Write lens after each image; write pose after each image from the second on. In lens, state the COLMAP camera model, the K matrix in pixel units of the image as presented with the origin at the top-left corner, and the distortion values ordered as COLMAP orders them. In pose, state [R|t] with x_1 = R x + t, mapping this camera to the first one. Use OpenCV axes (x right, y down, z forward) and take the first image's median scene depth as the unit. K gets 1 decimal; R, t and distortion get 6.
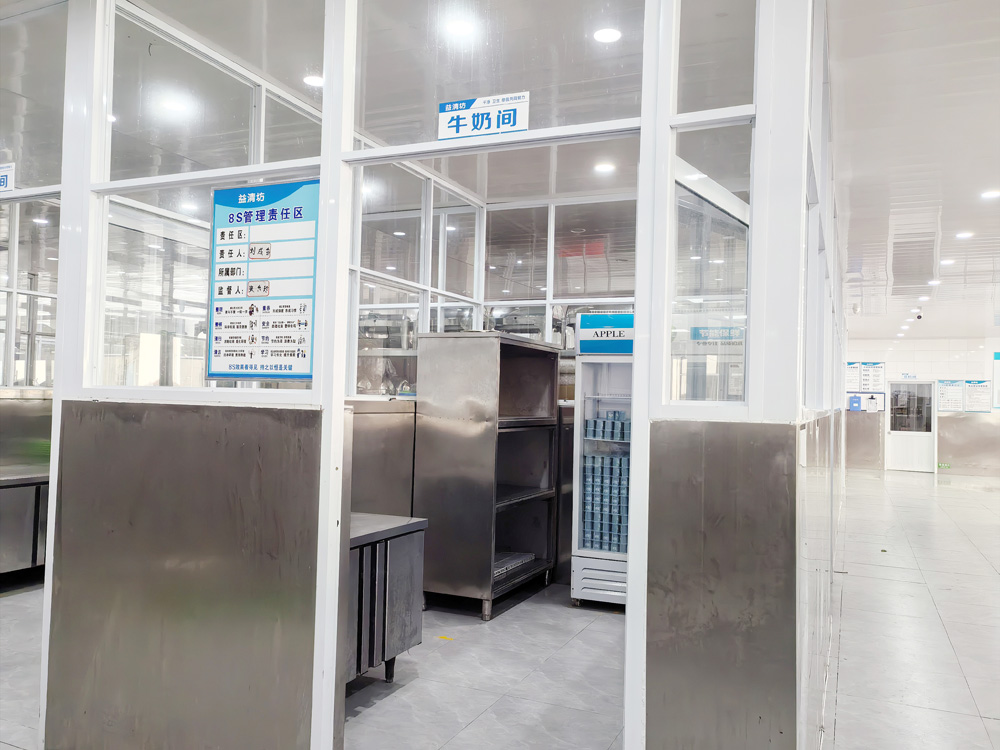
lens RADIAL K [[789.2, 0, 556.5], [0, 789.2, 398.0], [0, 0, 1]] dist [0.004697, 0.002177]
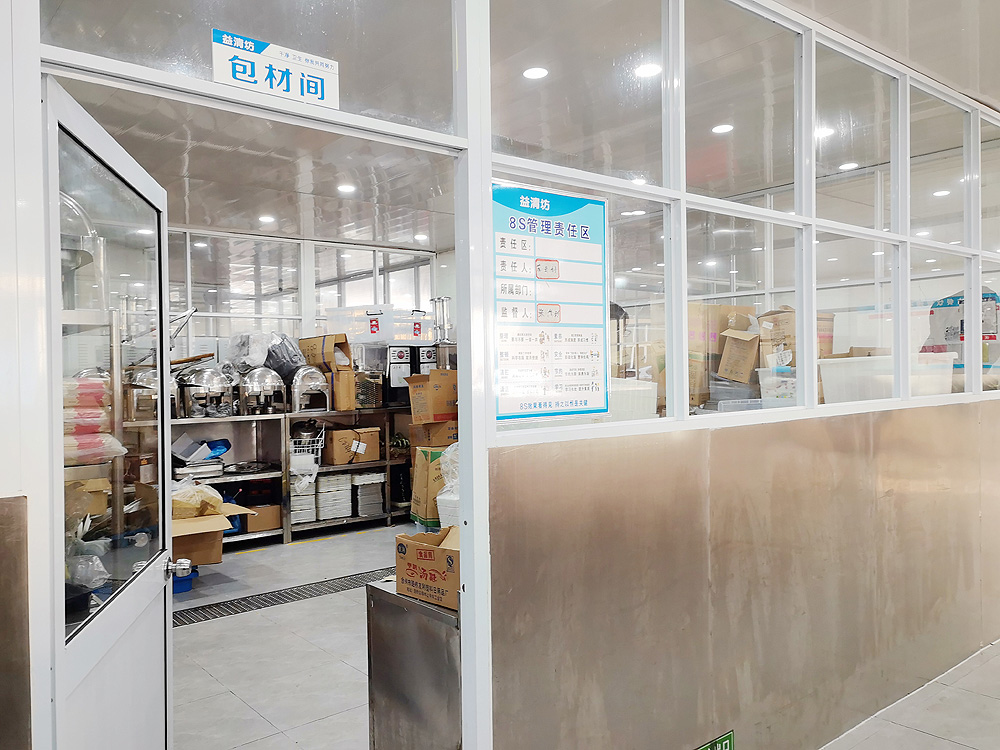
lens RADIAL K [[789.2, 0, 495.5], [0, 789.2, 383.4], [0, 0, 1]] dist [0.004697, 0.002177]
pose [[0.497769, -0.053998, 0.865627, -1.185939], [0.025692, 0.998540, 0.047516, -0.107586], [-0.866929, -0.001413, 0.498429, 0.643536]]
